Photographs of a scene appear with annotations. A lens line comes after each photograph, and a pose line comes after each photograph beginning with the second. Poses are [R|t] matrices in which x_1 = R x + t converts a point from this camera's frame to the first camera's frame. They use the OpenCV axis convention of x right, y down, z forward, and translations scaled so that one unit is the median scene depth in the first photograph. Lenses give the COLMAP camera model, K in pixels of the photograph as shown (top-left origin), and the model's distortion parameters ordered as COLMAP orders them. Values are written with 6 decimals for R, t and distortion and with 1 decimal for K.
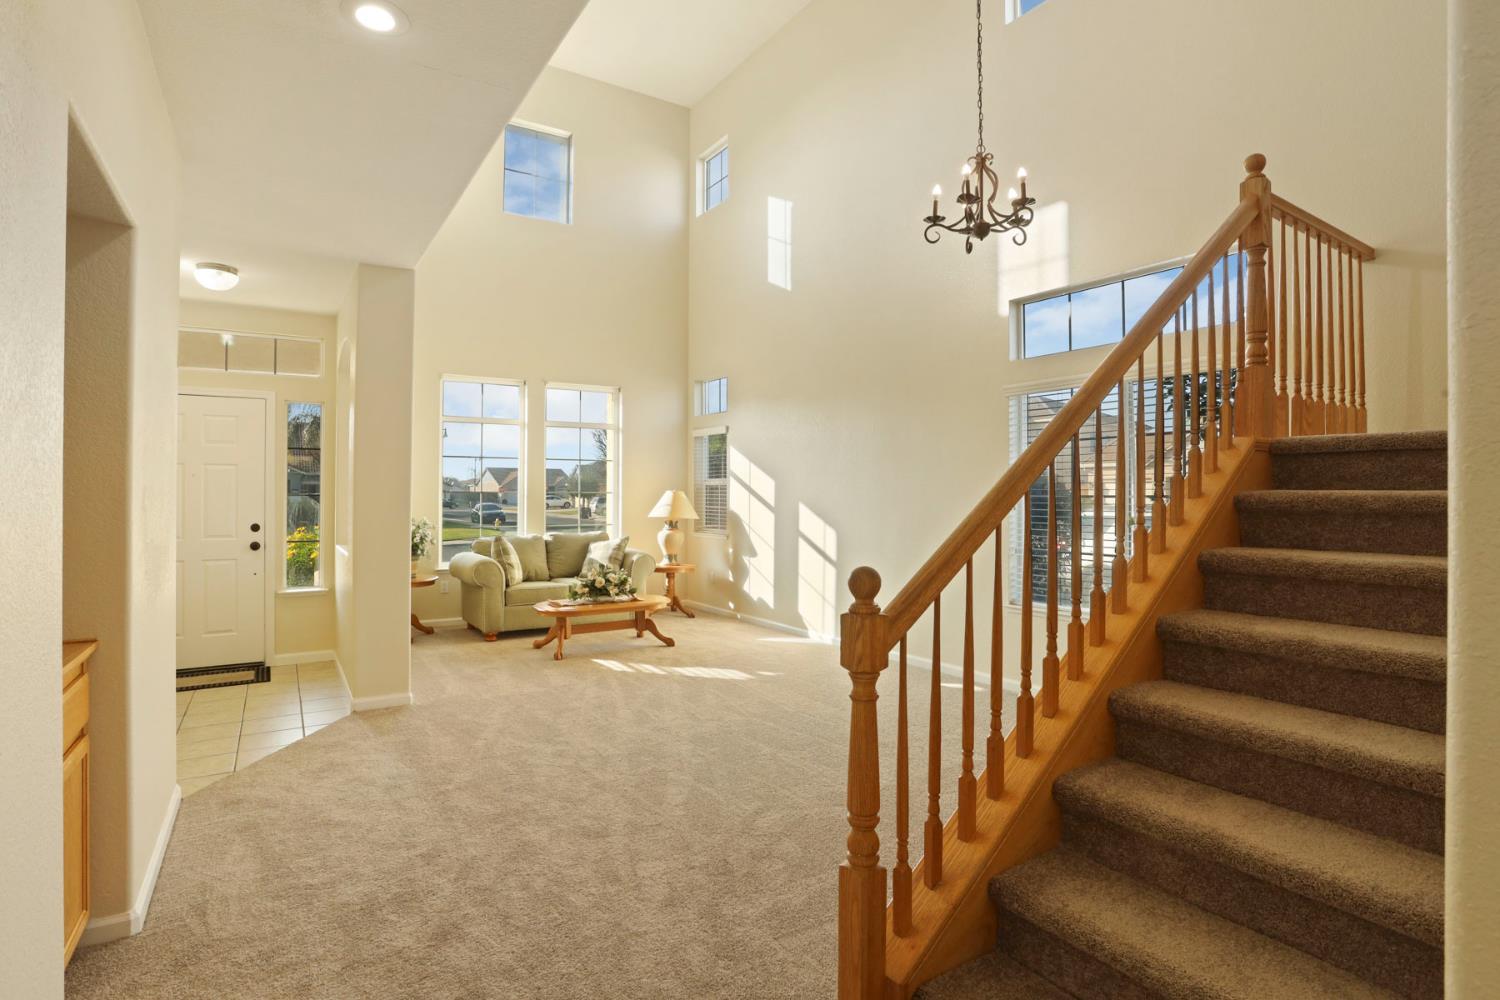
lens RADIAL K [[771.0, 0, 751.1], [0, 771.0, 492.3], [0, 0, 1]] dist [-0.050555, 0.016464]
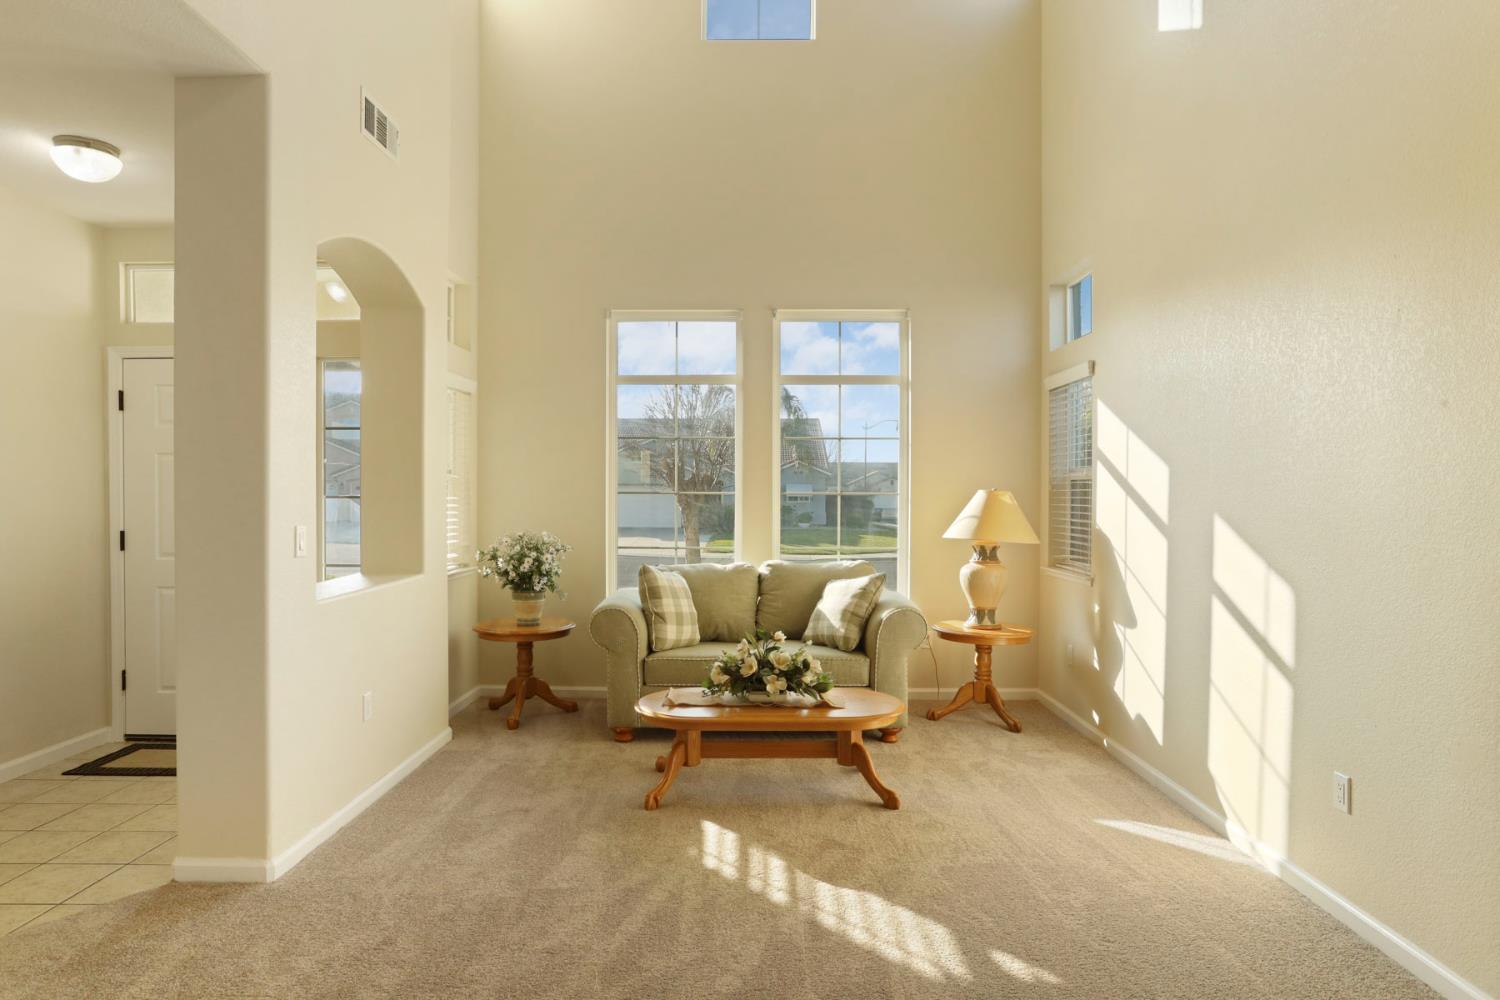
lens RADIAL K [[890.8, 0, 747.8], [0, 890.8, 517.4], [0, 0, 1]] dist [-0.033025, 0.001710]
pose [[0.828869, 0.011015, -0.559334, 0.115859], [0.001695, 0.999752, 0.022199, 0.003262], [0.559440, -0.019348, 0.828645, 0.429938]]
